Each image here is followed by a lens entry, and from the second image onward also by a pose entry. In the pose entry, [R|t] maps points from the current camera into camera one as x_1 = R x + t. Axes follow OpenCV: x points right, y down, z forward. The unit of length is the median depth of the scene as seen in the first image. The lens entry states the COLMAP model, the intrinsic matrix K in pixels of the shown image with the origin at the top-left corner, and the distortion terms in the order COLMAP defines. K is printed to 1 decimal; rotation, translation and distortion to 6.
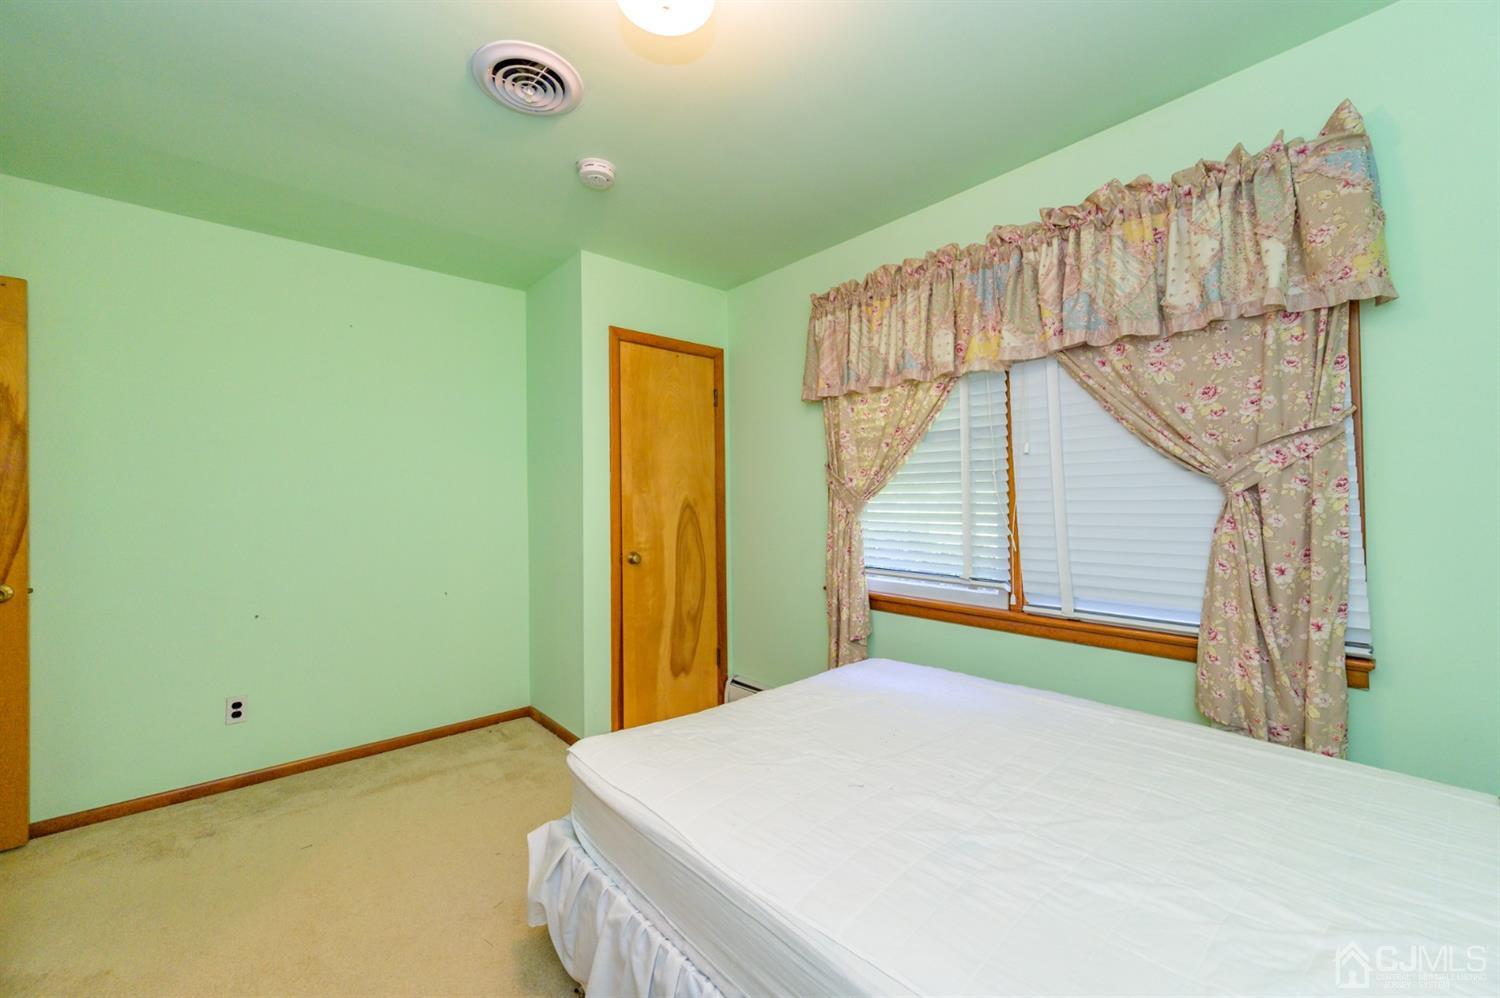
lens RADIAL K [[593.0, 0, 754.8], [0, 593.0, 499.2], [0, 0, 1]] dist [-0.000461, 0.000939]
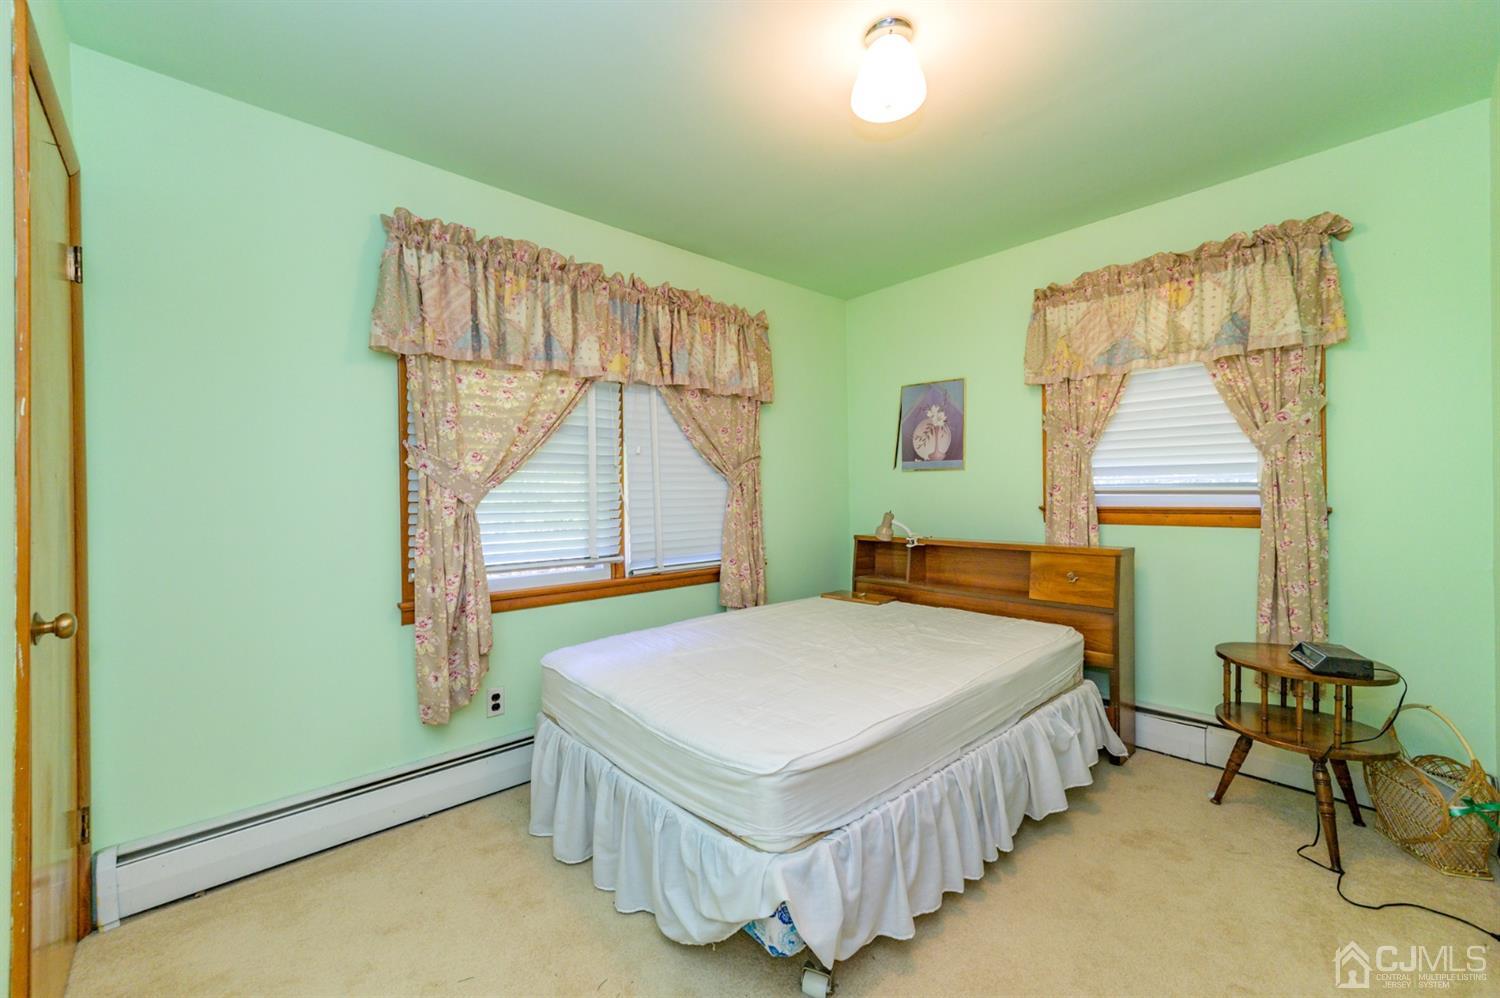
lens RADIAL K [[593.0, 0, 752.0], [0, 593.0, 496.9], [0, 0, 1]] dist [-0.000461, 0.000939]
pose [[-0.011125, 0.000015, 0.999938, -0.802600], [0.002728, 0.999996, 0.000016, 0.017406], [-0.999934, 0.002728, -0.011125, 0.709864]]
